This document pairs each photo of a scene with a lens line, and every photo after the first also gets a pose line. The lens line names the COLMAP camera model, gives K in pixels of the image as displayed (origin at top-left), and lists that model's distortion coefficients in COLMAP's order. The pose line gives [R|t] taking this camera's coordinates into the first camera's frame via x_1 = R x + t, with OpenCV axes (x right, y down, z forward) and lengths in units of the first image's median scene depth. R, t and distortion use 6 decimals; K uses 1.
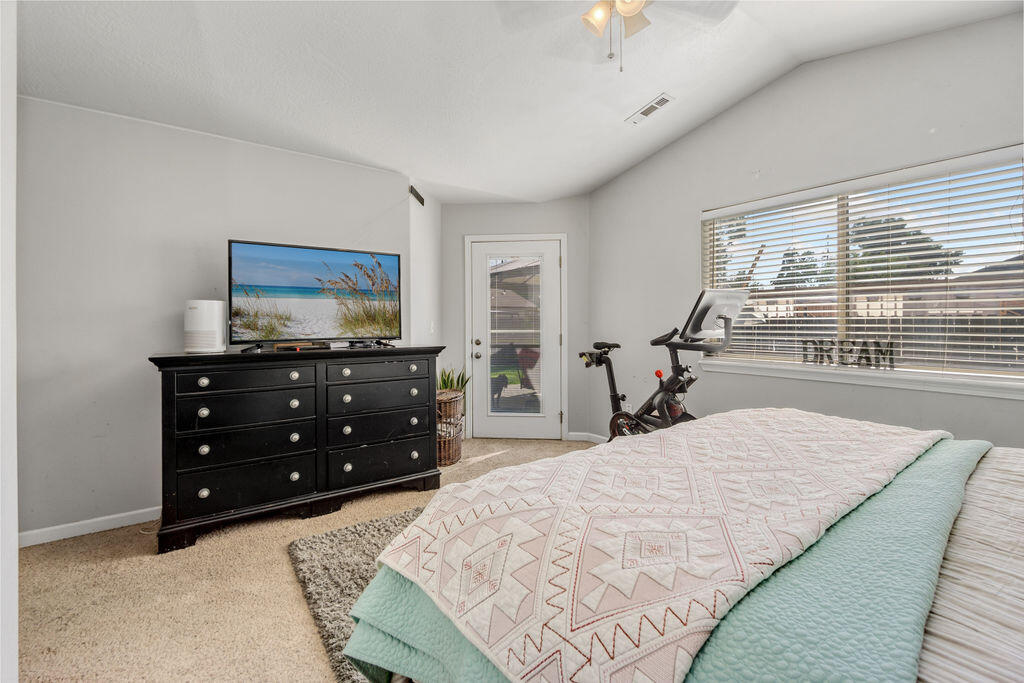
lens RADIAL K [[445.8, 0, 508.4], [0, 445.8, 321.6], [0, 0, 1]] dist [-0.000619, 0.000308]
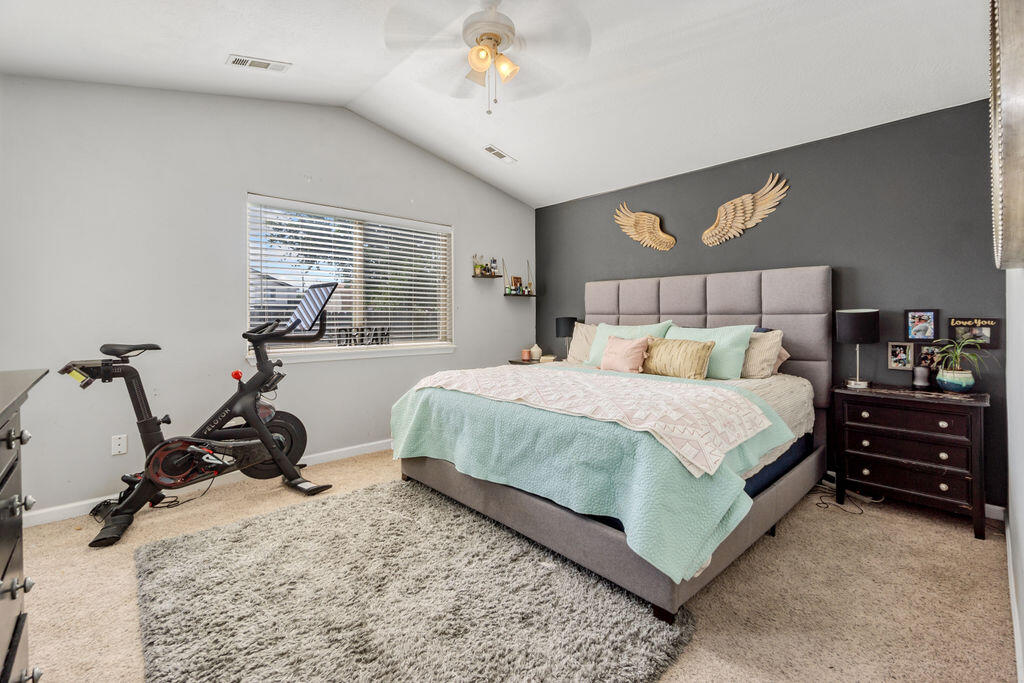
lens RADIAL K [[437.6, 0, 499.5], [0, 437.6, 356.2], [0, 0, 1]] dist [-0.001258, -0.000178]
pose [[-0.137377, -0.088406, 0.986566, -0.614232], [-0.007005, 0.996071, 0.088282, 0.007225], [-0.990494, 0.005217, -0.137457, 0.722481]]
